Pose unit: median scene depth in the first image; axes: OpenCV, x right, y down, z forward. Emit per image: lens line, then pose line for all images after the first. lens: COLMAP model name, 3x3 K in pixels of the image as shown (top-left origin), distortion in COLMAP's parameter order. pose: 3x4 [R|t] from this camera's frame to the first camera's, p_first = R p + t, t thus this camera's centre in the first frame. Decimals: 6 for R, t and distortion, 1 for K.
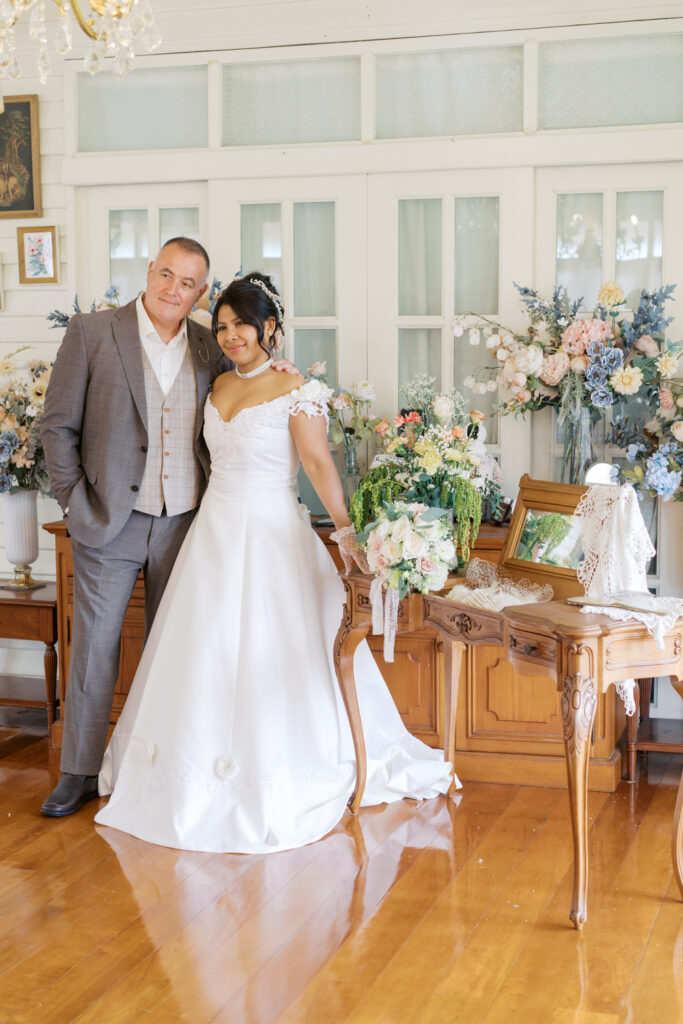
lens RADIAL K [[1644.6, 0, 336.9], [0, 1644.6, 511.9], [0, 0, 1]] dist [0.012397, 0.000000]
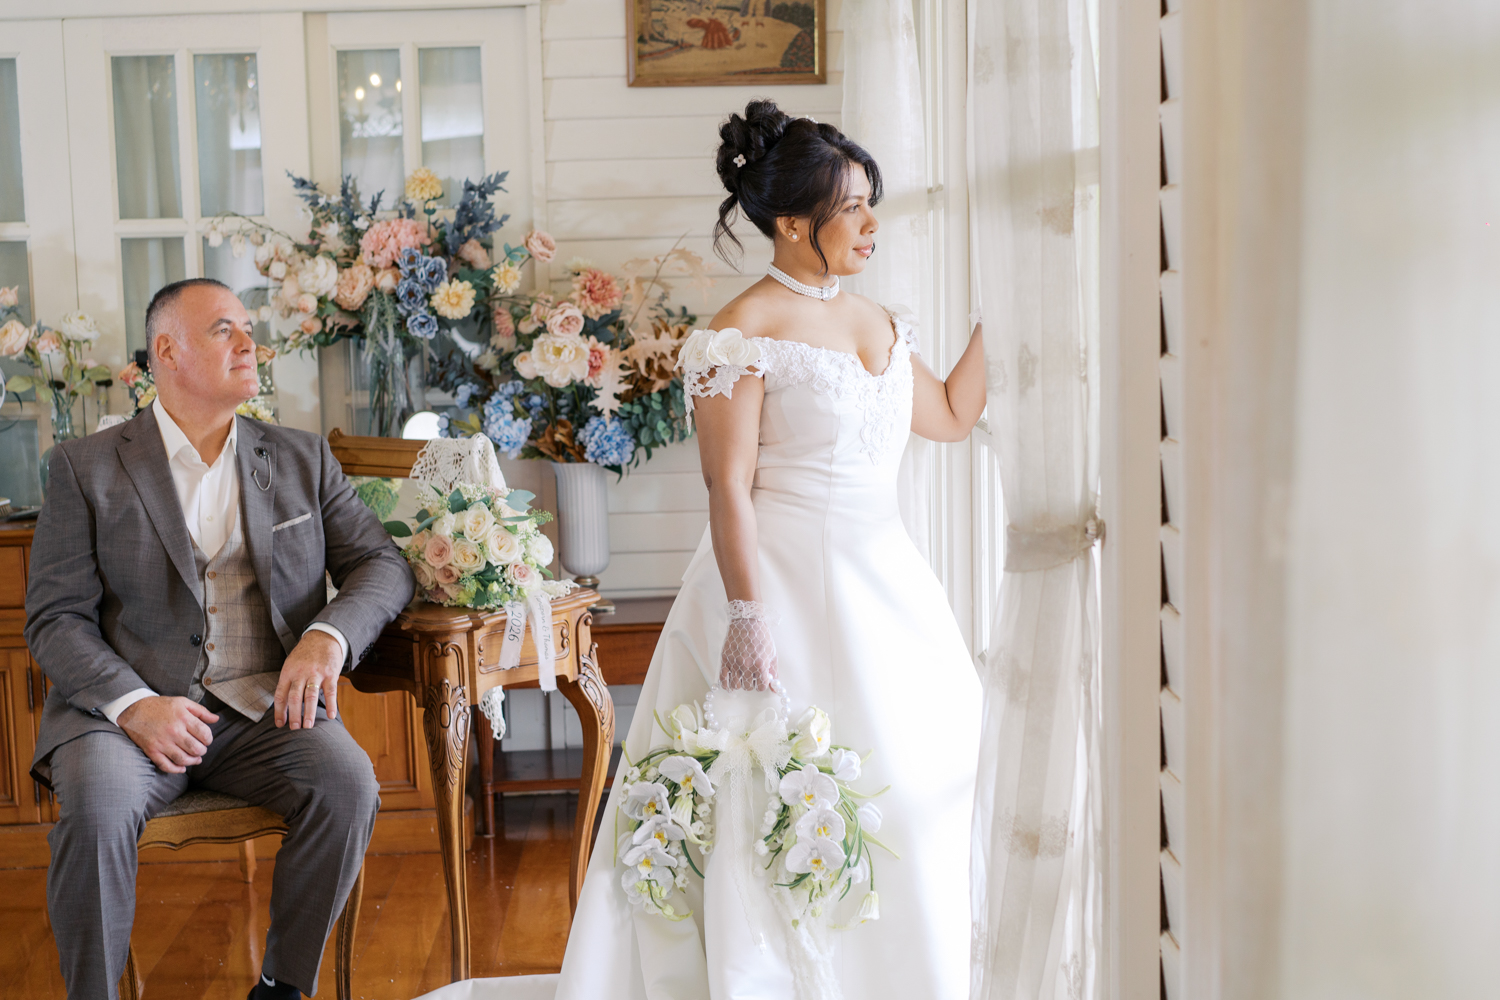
lens RADIAL K [[2409.1, 0, 739.8], [0, 2409.1, 498.5], [0, 0, 1]] dist [0.012397, 0.000000]
pose [[0.940767, -0.055062, 0.334554, -0.071476], [0.057977, 0.998317, 0.001275, 0.016108], [-0.334061, 0.018197, 0.942376, -0.071964]]
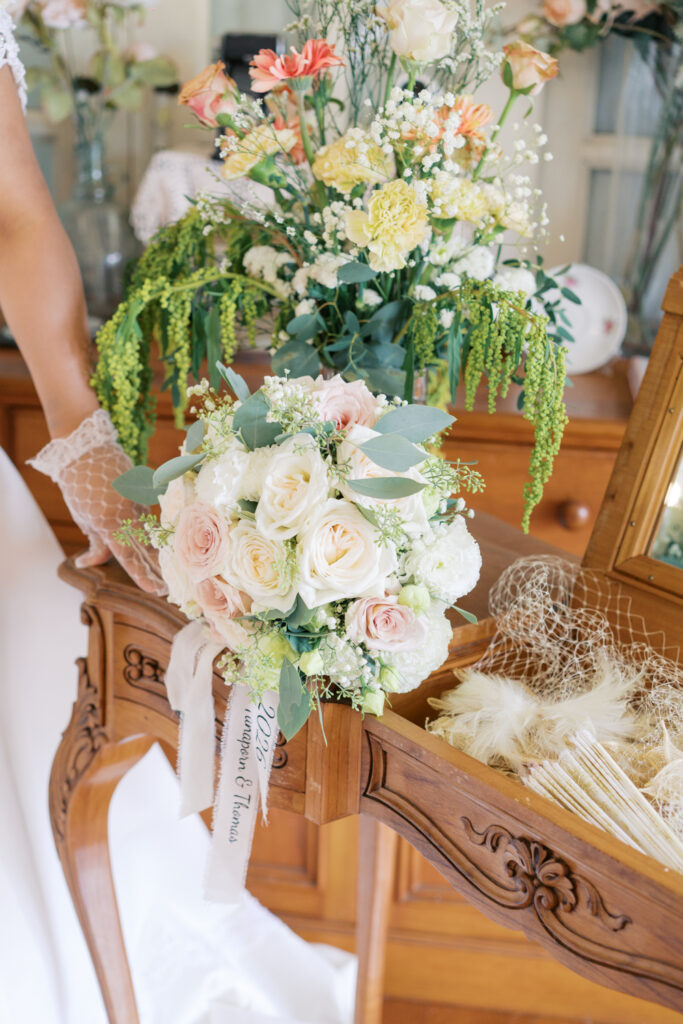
lens RADIAL K [[1644.6, 0, 339.4], [0, 1644.6, 514.5], [0, 0, 1]] dist [0.012397, 0.000000]
pose [[0.986522, -0.010385, 0.163300, 0.002158], [-0.024877, 0.976864, 0.212410, -0.037474], [-0.161728, -0.213609, 0.963439, 0.644090]]
